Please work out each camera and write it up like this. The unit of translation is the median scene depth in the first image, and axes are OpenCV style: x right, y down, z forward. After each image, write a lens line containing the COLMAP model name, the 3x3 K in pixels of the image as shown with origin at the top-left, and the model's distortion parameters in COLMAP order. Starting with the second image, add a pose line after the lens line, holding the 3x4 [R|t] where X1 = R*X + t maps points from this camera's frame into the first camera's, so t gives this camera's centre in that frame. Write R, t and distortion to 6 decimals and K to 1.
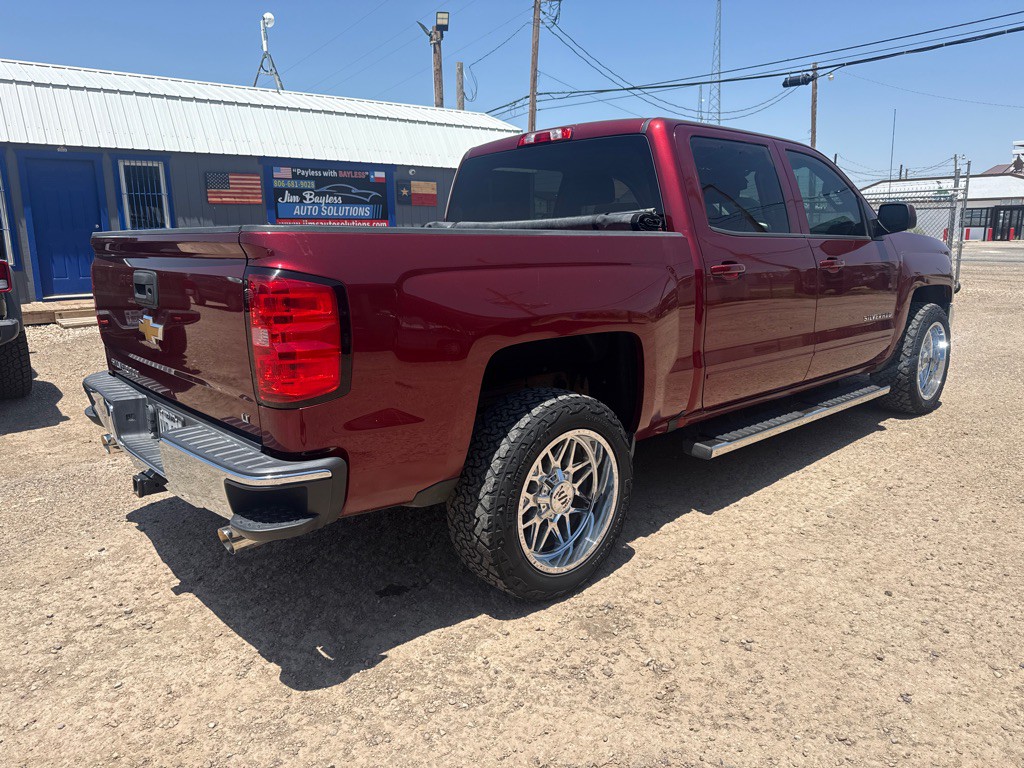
lens RADIAL K [[740.1, 0, 512.0], [0, 740.1, 384.0], [0, 0, 1]] dist [0.020399, -0.031927]
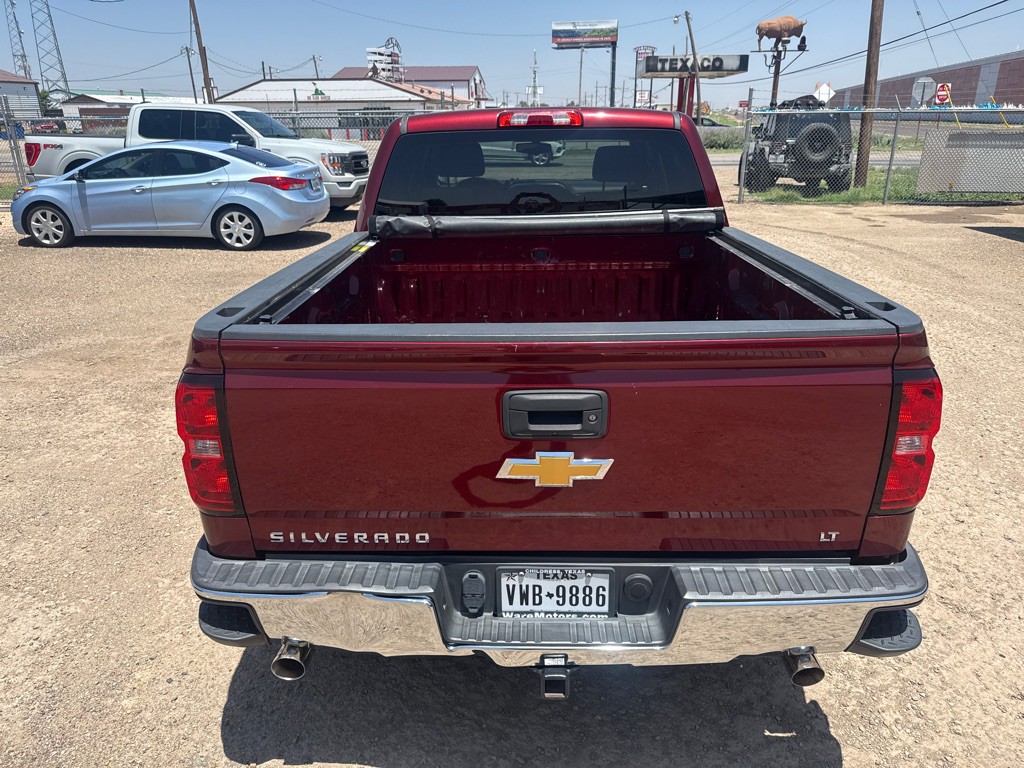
lens RADIAL K [[741.7, 0, 512.0], [0, 741.7, 384.0], [0, 0, 1]] dist [-0.002949, -0.002757]
pose [[0.673540, -0.245230, 0.697285, -0.190812], [0.149226, 0.969049, 0.196663, -0.057196], [-0.723931, -0.028408, 0.689287, 0.110850]]
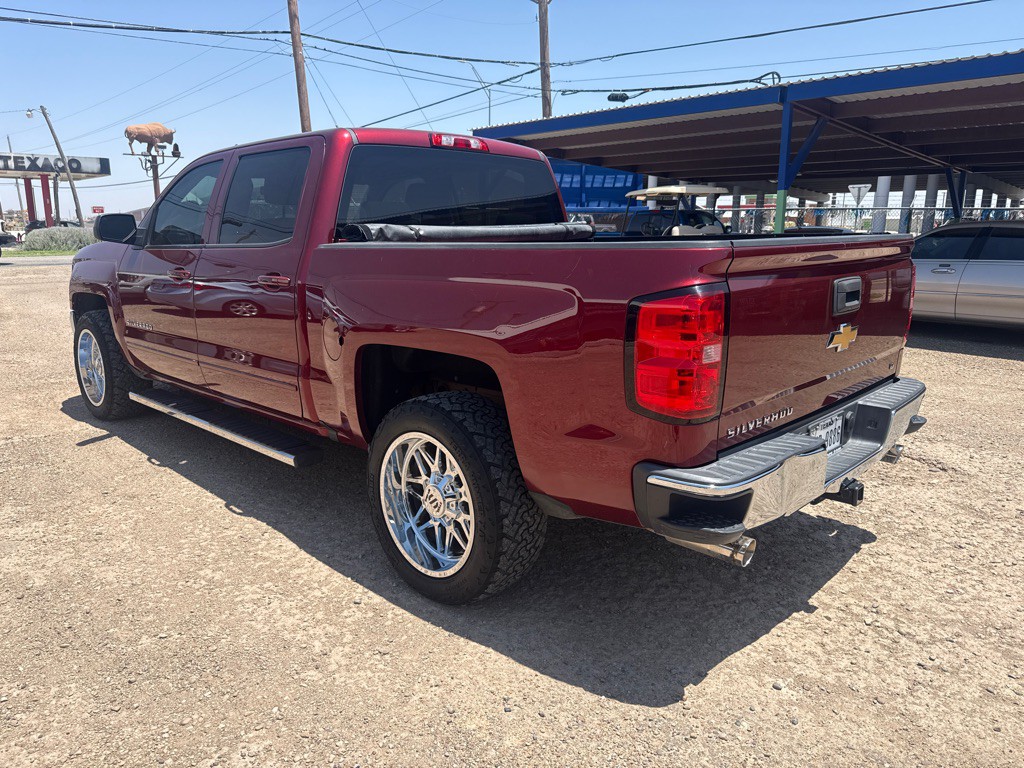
lens RADIAL K [[740.1, 0, 512.0], [0, 740.1, 384.0], [0, 0, 1]] dist [0.020399, -0.031927]
pose [[-0.087298, -0.194253, 0.977059, -0.280347], [0.198426, 0.957759, 0.208145, -0.060420], [-0.976220, 0.212045, -0.045066, 0.292632]]
